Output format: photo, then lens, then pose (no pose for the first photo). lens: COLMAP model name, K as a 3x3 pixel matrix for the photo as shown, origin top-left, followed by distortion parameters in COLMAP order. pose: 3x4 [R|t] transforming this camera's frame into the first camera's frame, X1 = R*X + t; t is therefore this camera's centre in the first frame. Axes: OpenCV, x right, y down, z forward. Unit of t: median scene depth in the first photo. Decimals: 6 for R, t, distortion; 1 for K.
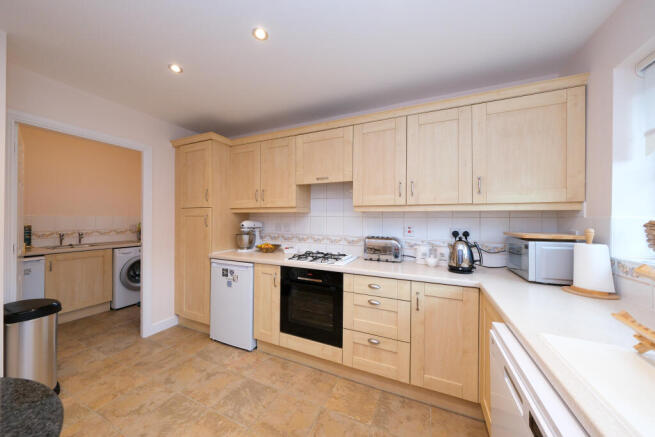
lens RADIAL K [[226.3, 0, 325.3], [0, 226.3, 218.4], [0, 0, 1]] dist [-0.000280, 0.000355]
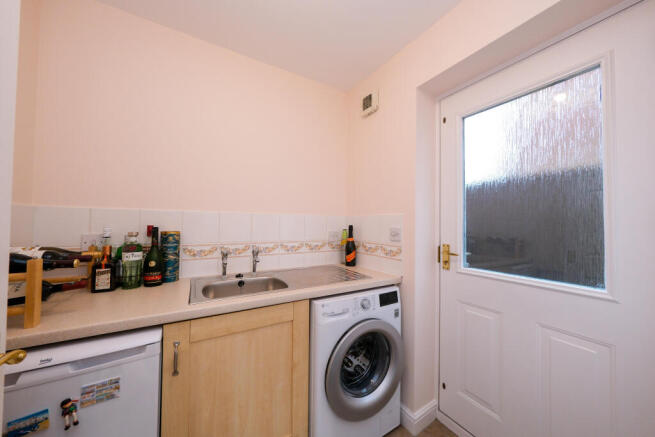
lens RADIAL K [[226.3, 0, 328.7], [0, 226.3, 217.6], [0, 0, 1]] dist [-0.000280, 0.000355]
pose [[0.828954, -0.013191, -0.559162, -1.094401], [-0.006471, 0.999429, -0.033170, 0.021850], [0.559280, 0.031115, 0.828395, 1.095753]]
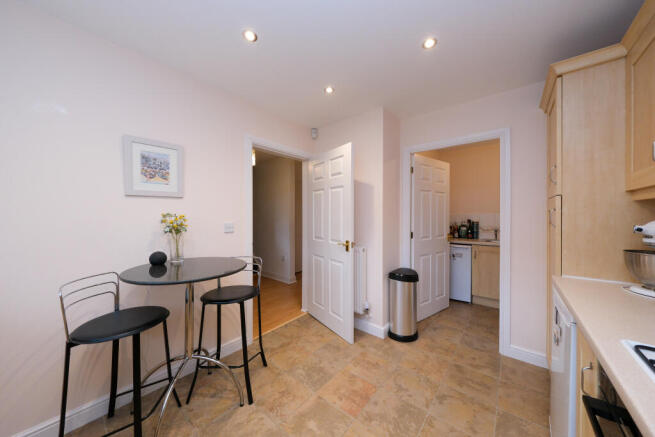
lens RADIAL K [[226.3, 0, 325.1], [0, 226.3, 216.8], [0, 0, 1]] dist [-0.000280, 0.000355]
pose [[-0.263713, -0.002207, -0.964599, 0.242947], [-0.003011, 0.999994, -0.001465, 0.013860], [0.964597, 0.002518, -0.263718, 0.695496]]
